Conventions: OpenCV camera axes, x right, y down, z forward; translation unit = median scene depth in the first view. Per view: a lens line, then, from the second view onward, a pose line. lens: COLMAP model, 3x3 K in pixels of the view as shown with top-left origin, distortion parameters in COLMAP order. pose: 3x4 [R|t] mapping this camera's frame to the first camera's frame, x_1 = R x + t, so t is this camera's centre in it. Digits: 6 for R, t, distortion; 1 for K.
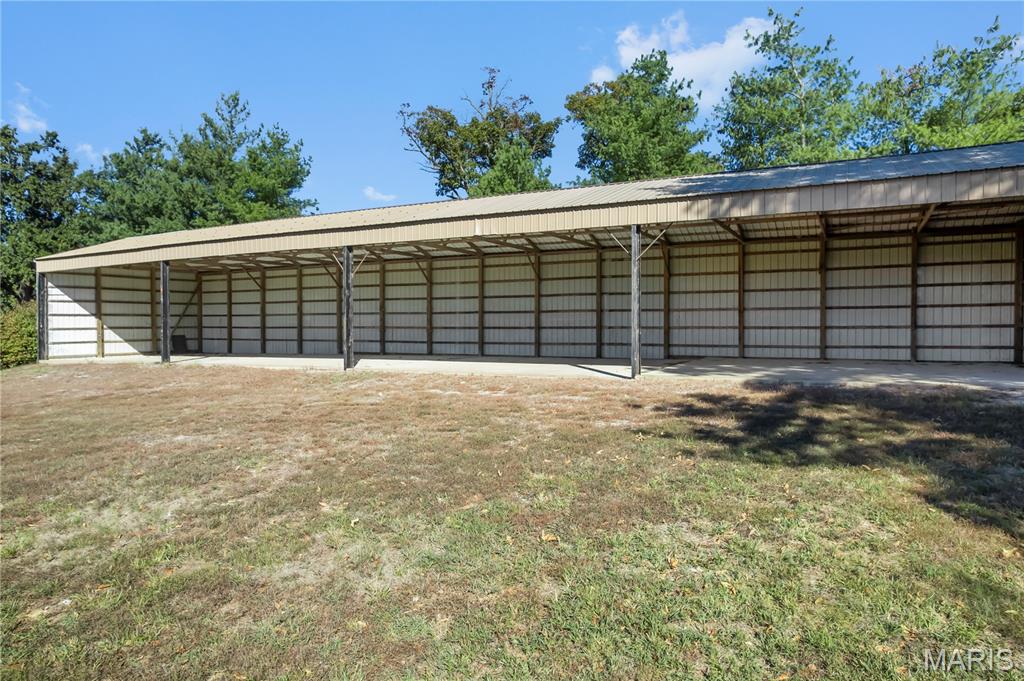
lens RADIAL K [[648.7, 0, 512.0], [0, 648.7, 340.5], [0, 0, 1]] dist [-0.016933, 0.001176]
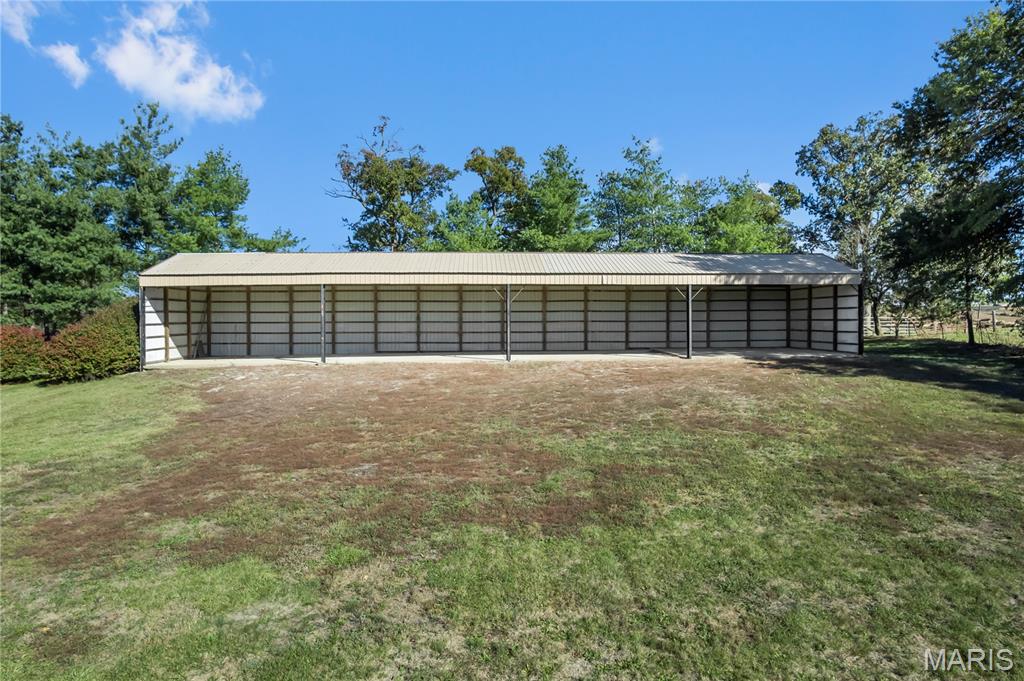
lens RADIAL K [[632.1, 0, 512.0], [0, 632.1, 340.5], [0, 0, 1]] dist [-0.001070, 0.000371]
pose [[0.861541, -0.018849, 0.507338, -0.765248], [0.013750, 0.999810, 0.013796, -0.020319], [-0.507502, -0.004910, 0.861637, -0.260164]]
